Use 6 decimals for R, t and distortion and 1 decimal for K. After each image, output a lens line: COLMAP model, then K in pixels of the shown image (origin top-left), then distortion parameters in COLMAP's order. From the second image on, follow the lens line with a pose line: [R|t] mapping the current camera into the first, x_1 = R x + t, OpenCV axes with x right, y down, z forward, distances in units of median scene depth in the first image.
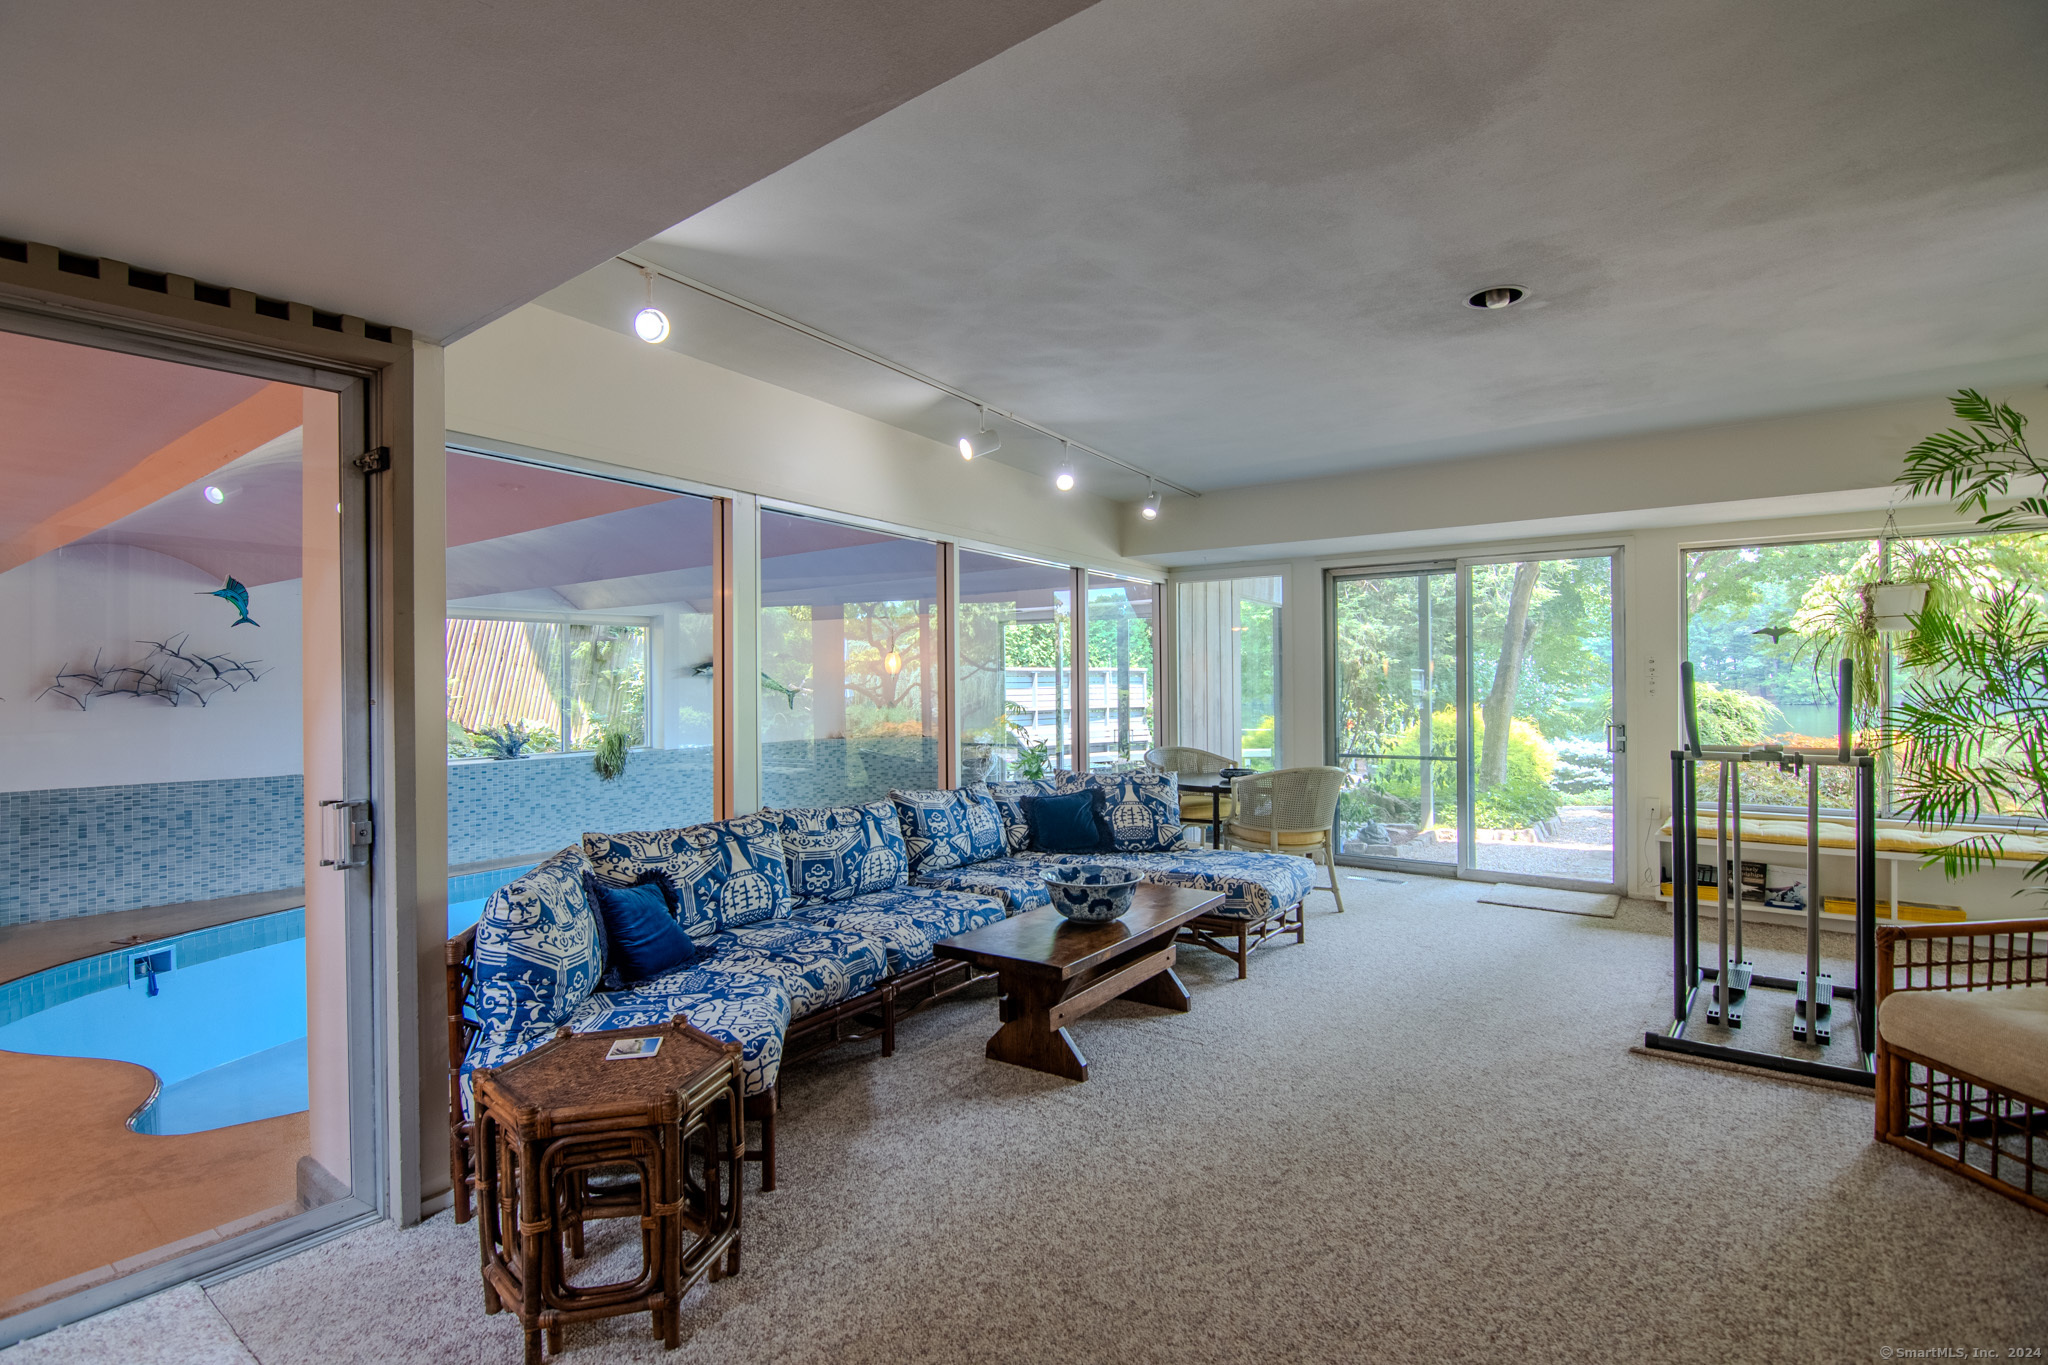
lens RADIAL K [[974.7, 0, 1020.0], [0, 974.7, 684.7], [0, 0, 1]] dist [-0.017372, -0.001675]
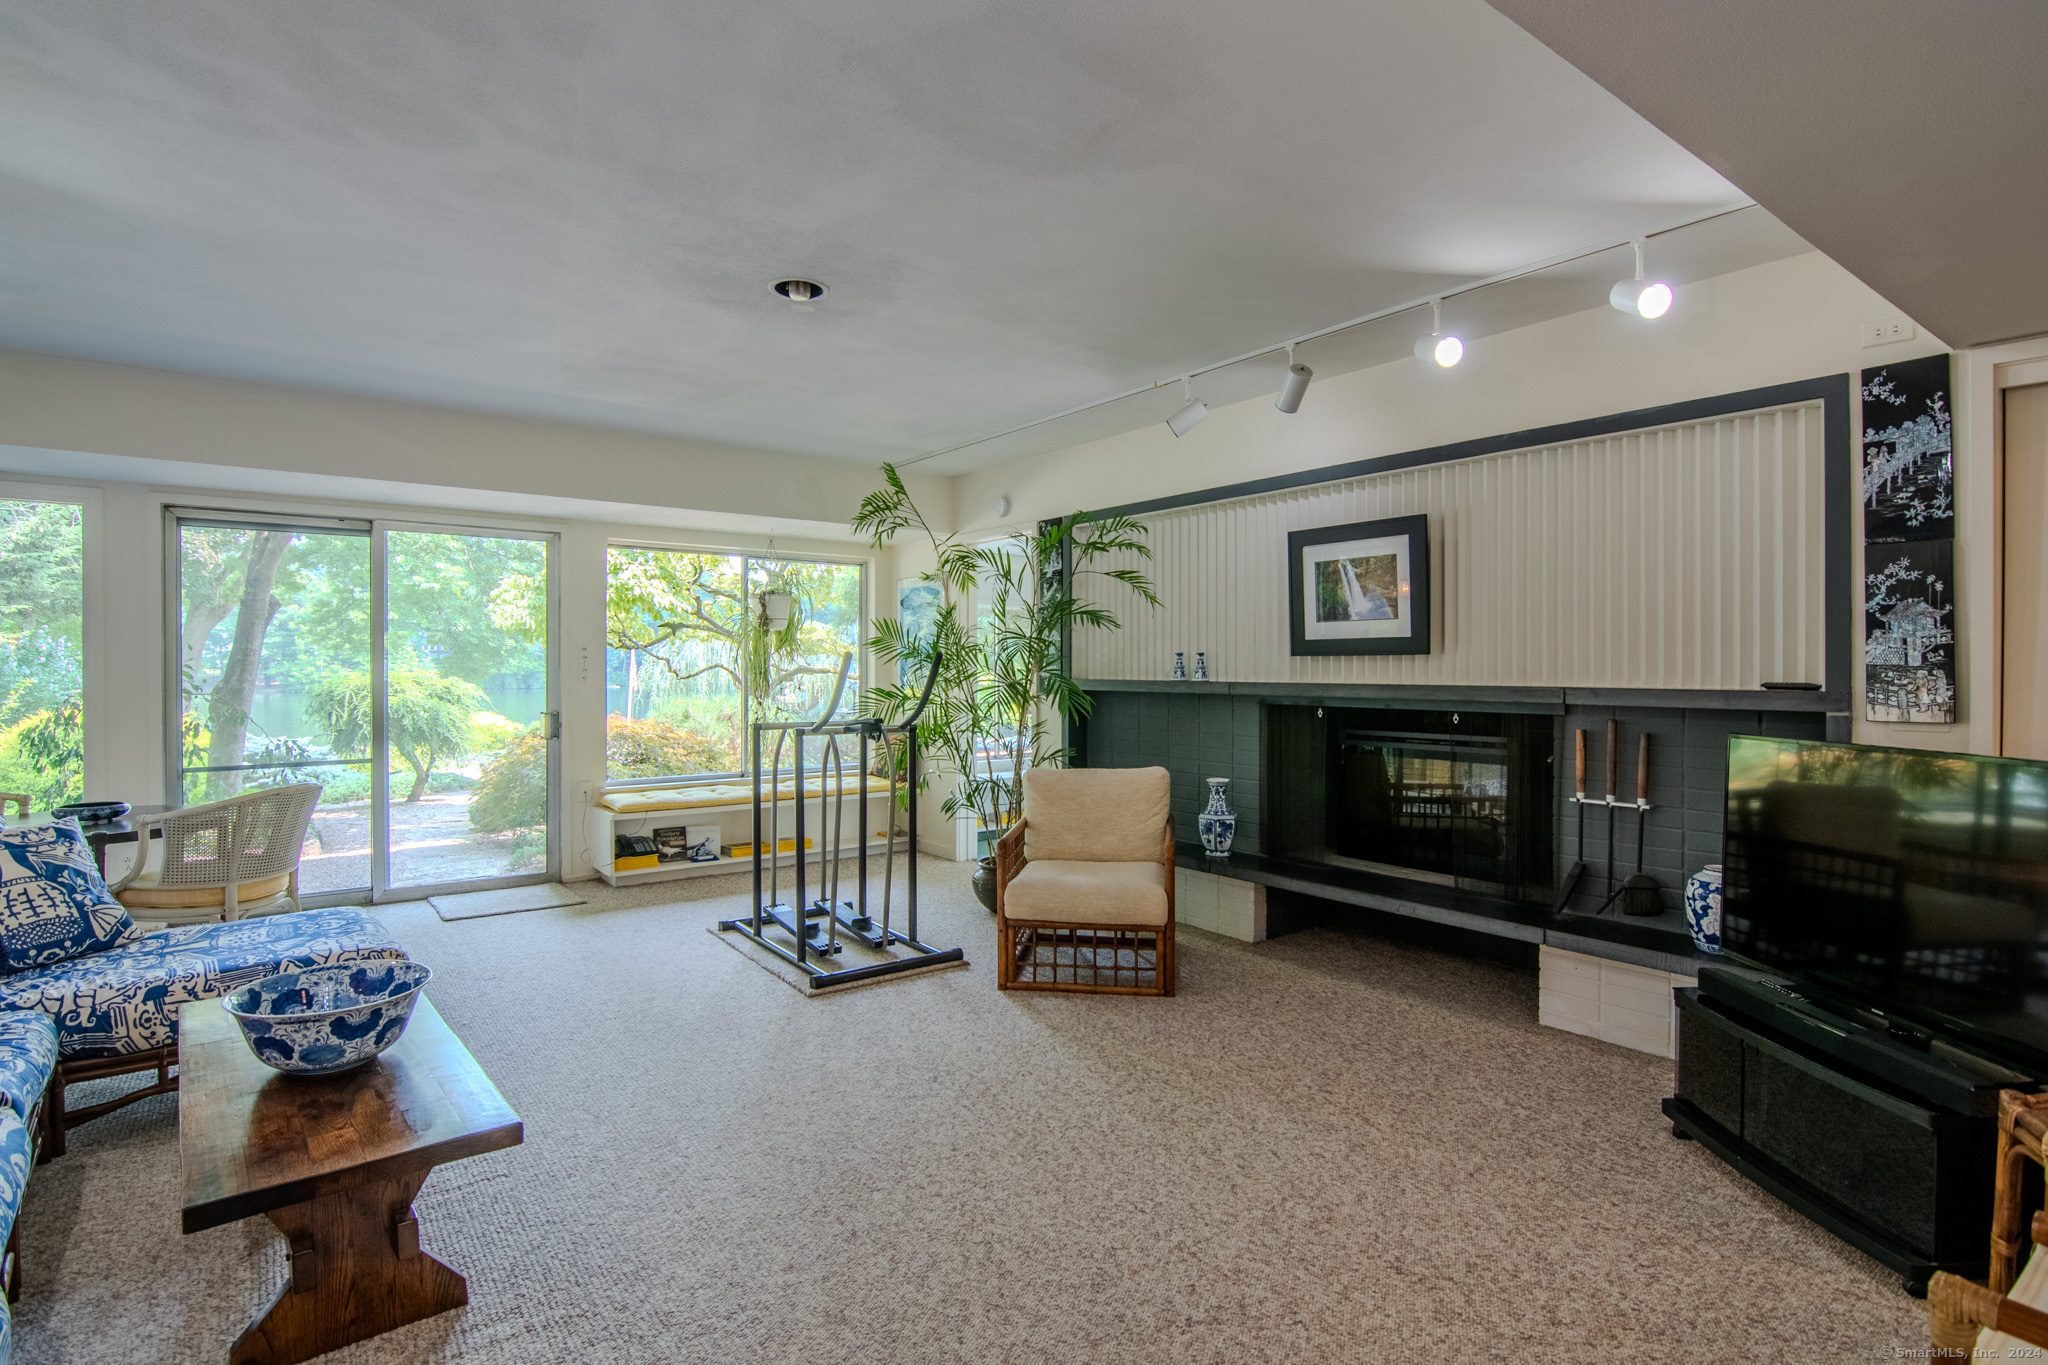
lens RADIAL K [[999.6, 0, 1020.3], [0, 999.6, 674.5], [0, 0, 1]] dist [-0.015153, -0.003464]
pose [[0.273103, -0.001782, 0.961983, -0.304067], [0.000220, 0.999998, 0.001790, 0.001742], [-0.961985, -0.000277, 0.273103, 0.327577]]
